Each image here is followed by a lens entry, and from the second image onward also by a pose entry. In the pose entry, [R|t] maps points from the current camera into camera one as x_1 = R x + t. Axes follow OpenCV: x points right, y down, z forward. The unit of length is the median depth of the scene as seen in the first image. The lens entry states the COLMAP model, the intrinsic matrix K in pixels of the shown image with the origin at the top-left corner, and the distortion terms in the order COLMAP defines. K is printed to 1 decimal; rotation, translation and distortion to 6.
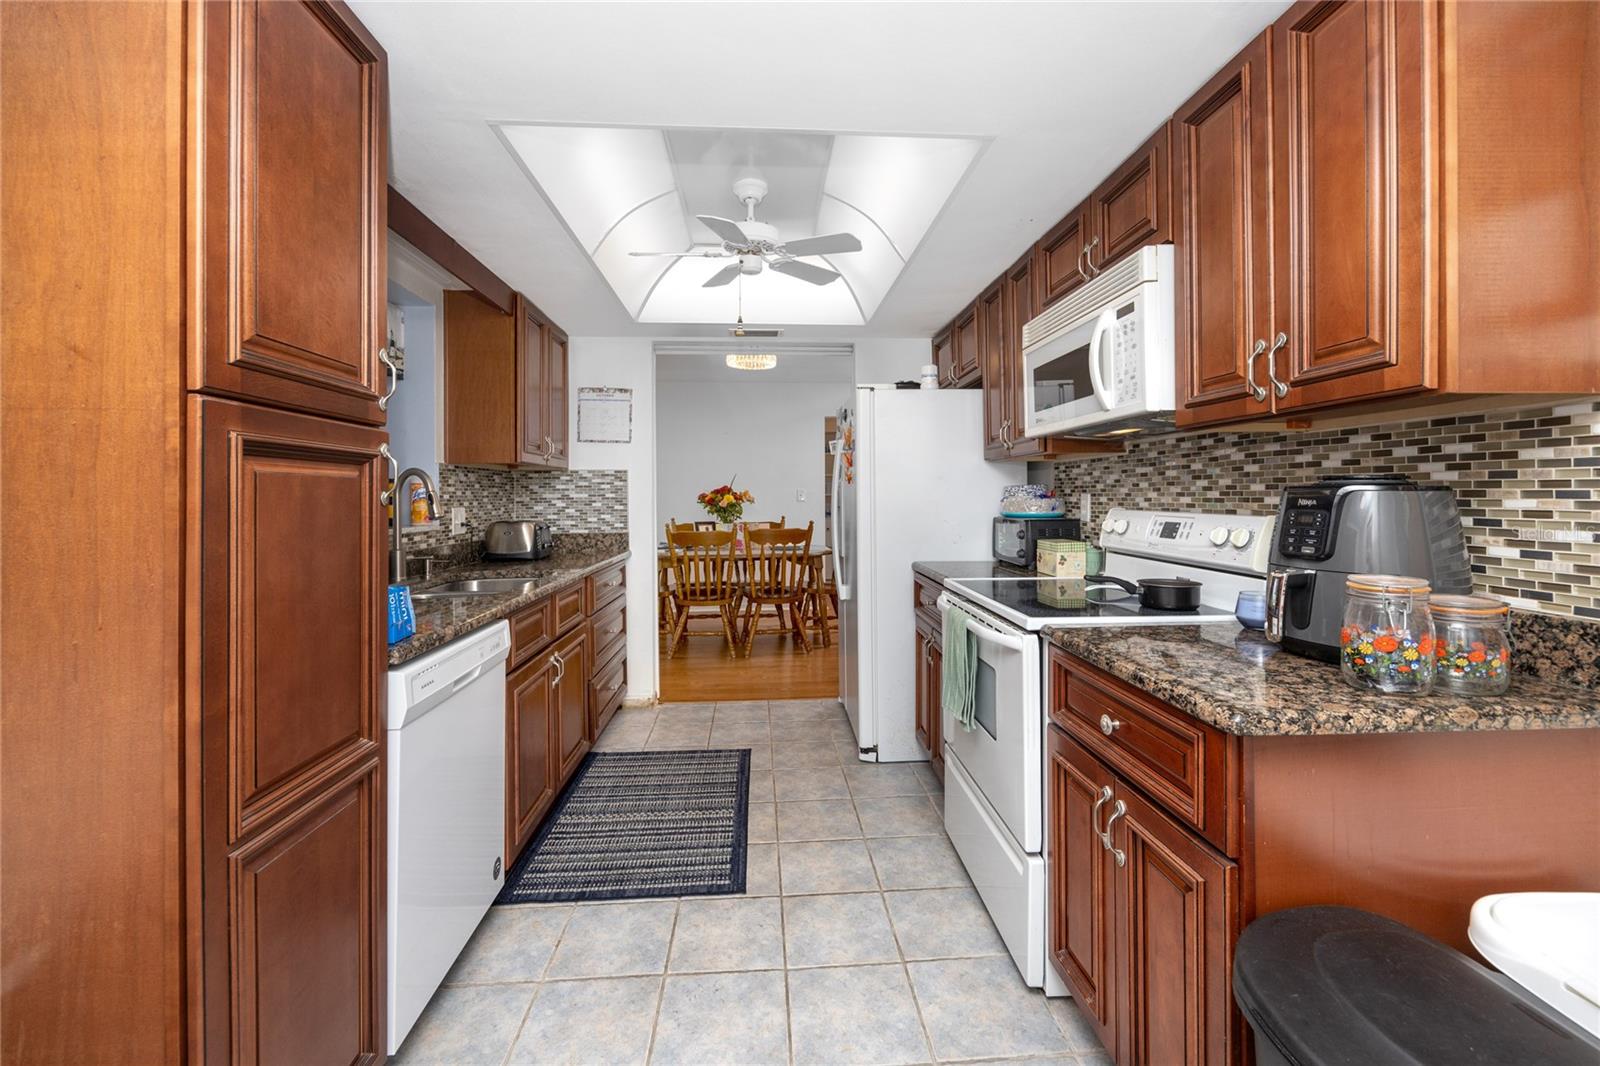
lens RADIAL K [[668.4, 0, 764.1], [0, 668.4, 502.8], [0, 0, 1]] dist [-0.002236, -0.000033]
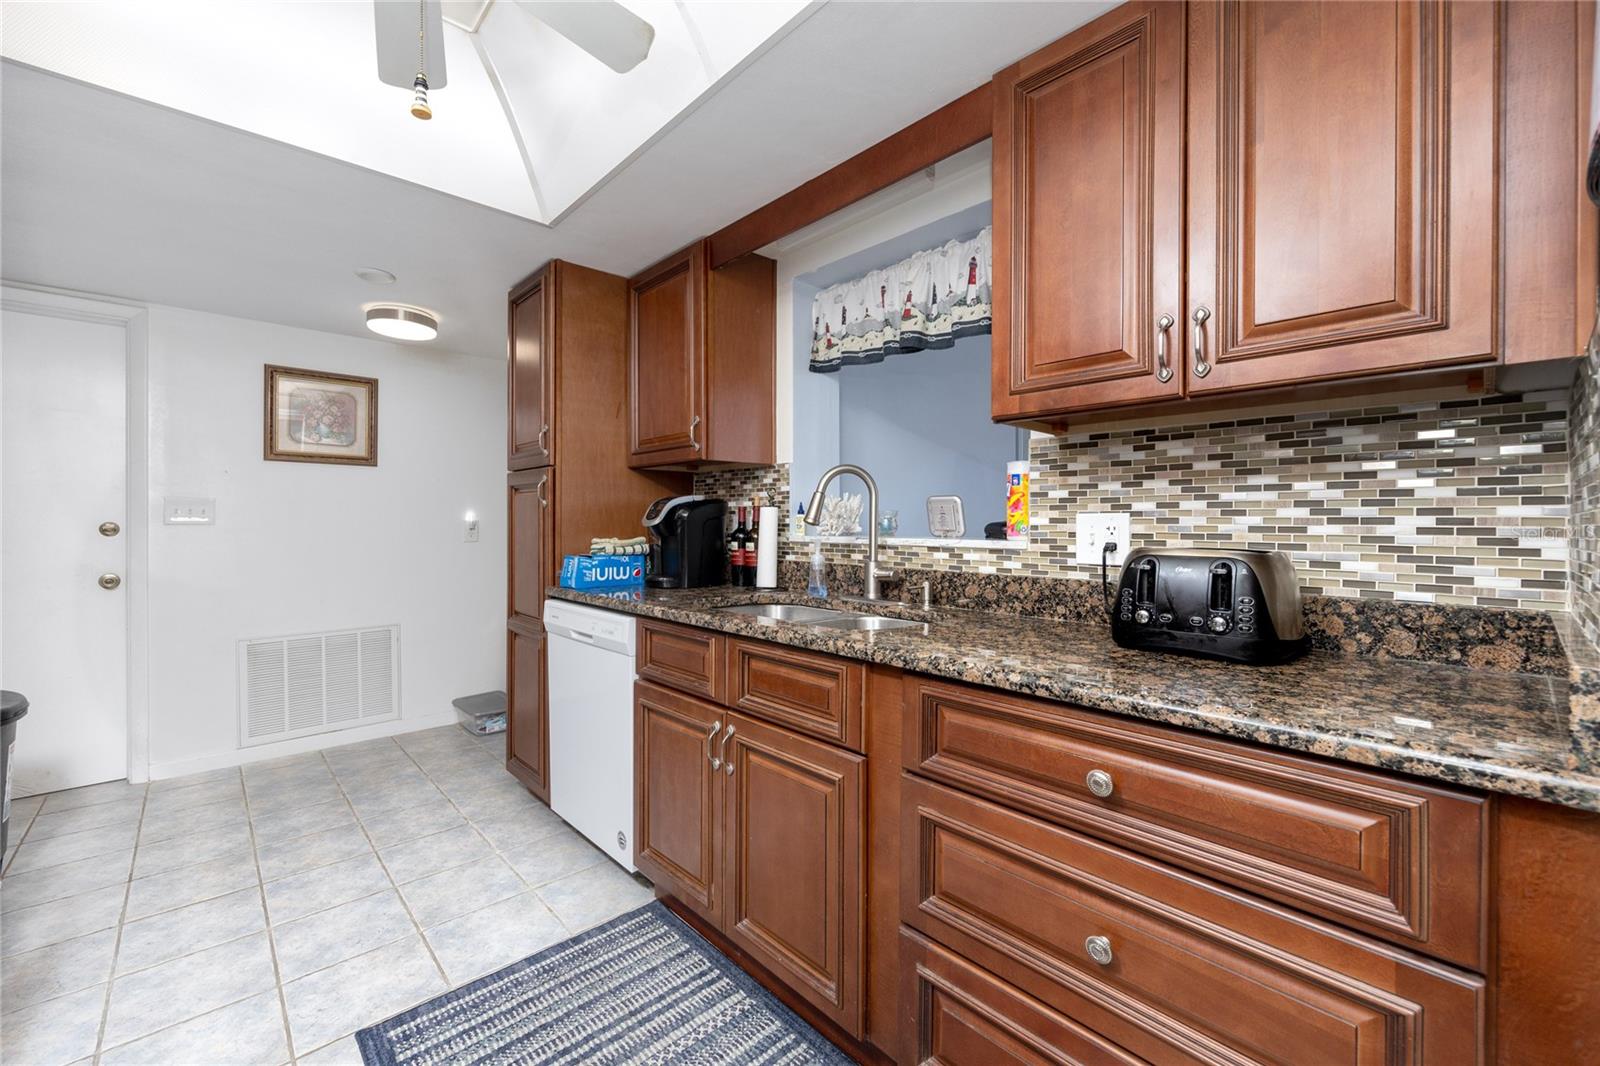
lens RADIAL K [[650.2, 0, 807.0], [0, 650.2, 522.0], [0, 0, 1]] dist [0.001403, 0.000077]
pose [[-0.733699, 0.008334, -0.679424, 0.085252], [-0.001620, 0.999900, 0.014014, 0.010592], [0.679473, 0.011383, -0.733612, 1.762758]]
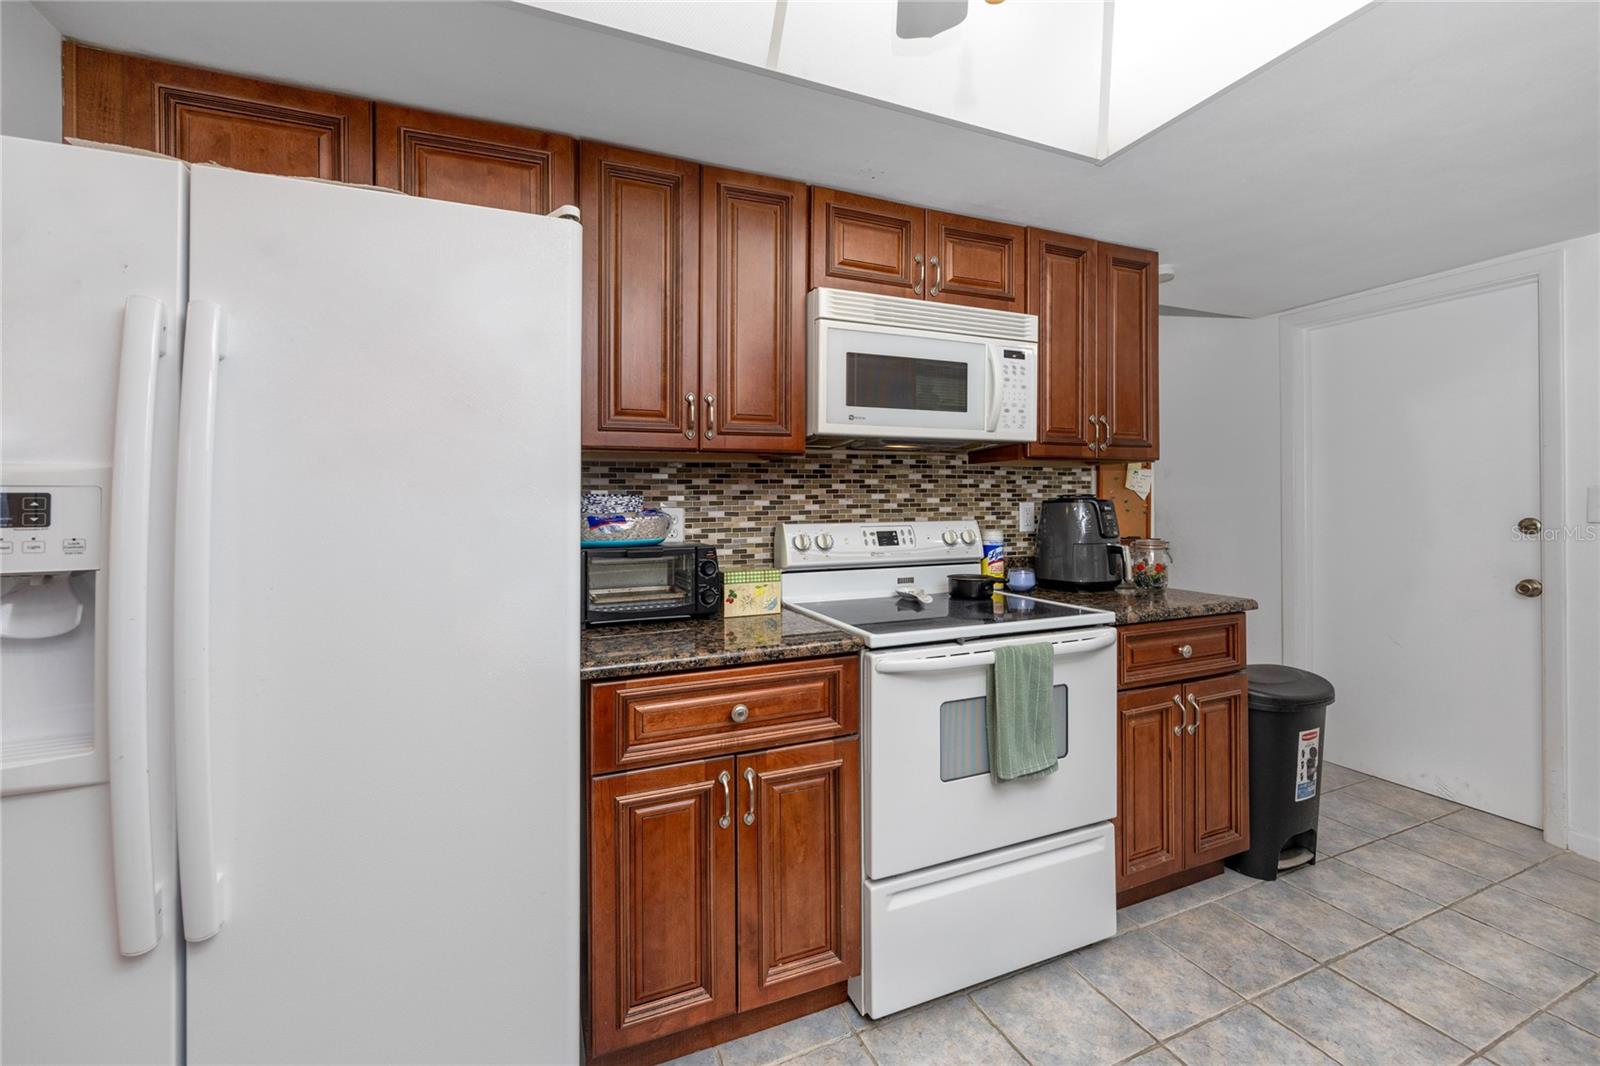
lens RADIAL K [[682.4, 0, 806.2], [0, 682.4, 499.6], [0, 0, 1]] dist [-0.001572, -0.000112]
pose [[-0.402893, 0.011156, 0.915179, -0.340502], [0.021442, 0.999766, -0.002748, -0.020743], [-0.914996, 0.018517, -0.403038, 1.419306]]
